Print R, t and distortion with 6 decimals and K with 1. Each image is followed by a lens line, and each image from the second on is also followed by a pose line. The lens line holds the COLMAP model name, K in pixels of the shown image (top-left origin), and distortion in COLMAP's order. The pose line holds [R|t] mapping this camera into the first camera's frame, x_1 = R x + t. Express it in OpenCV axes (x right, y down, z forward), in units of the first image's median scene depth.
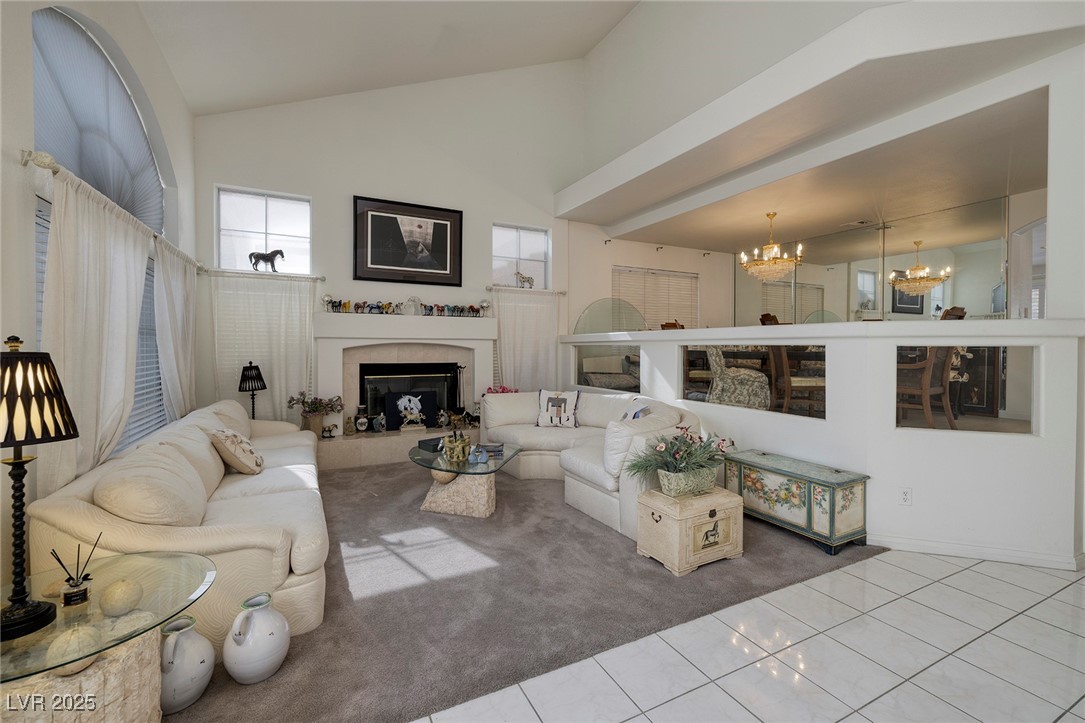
lens RADIAL K [[458.5, 0, 549.9], [0, 458.5, 351.0], [0, 0, 1]] dist [-0.001504, 0.001075]
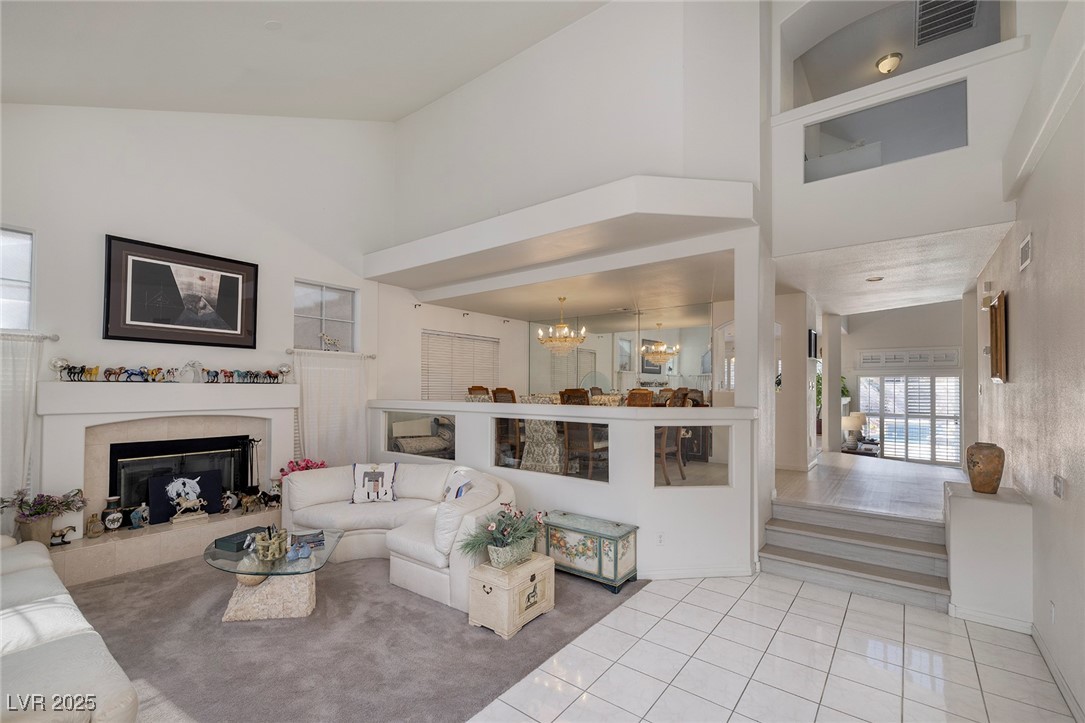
lens RADIAL K [[458.5, 0, 543.4], [0, 458.5, 376.8], [0, 0, 1]] dist [-0.001504, 0.001075]
pose [[0.904518, 0.017586, 0.426072, -0.075382], [-0.005360, 0.999539, -0.029877, -0.072526], [-0.426401, 0.024741, 0.904196, -0.054654]]
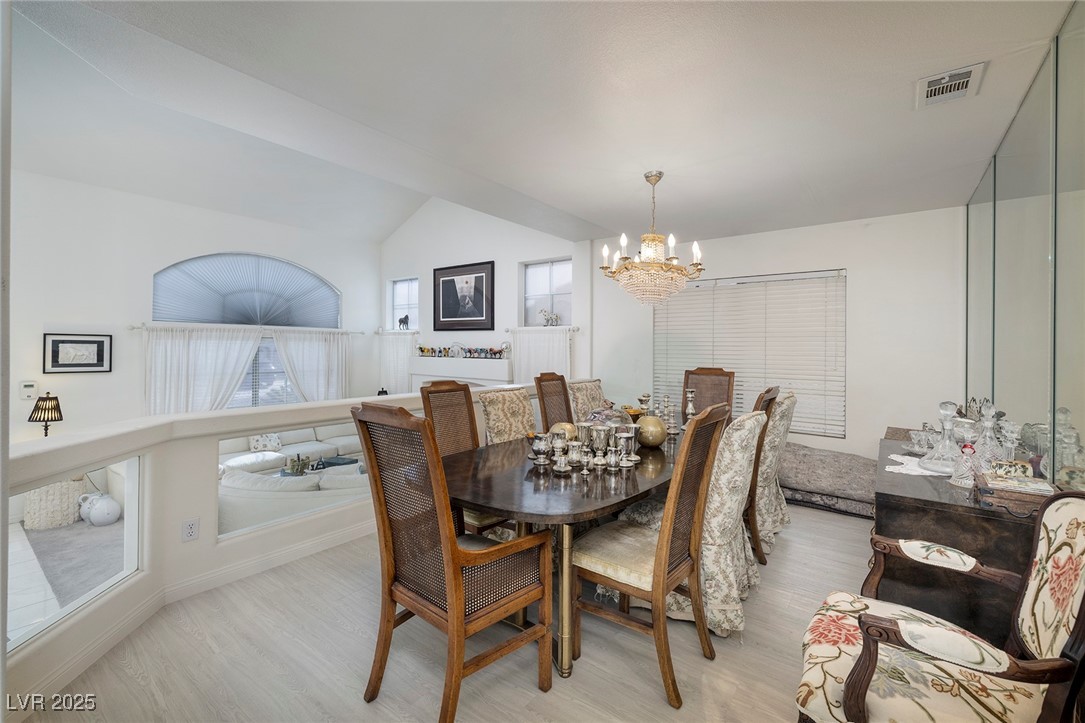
lens RADIAL K [[458.5, 0, 548.2], [0, 458.5, 353.5], [0, 0, 1]] dist [-0.001504, 0.001075]
pose [[0.431308, 0.017580, -0.902033, 0.988888], [-0.019591, 0.999757, 0.010117, -0.115470], [0.901992, 0.013308, 0.431547, 0.759591]]
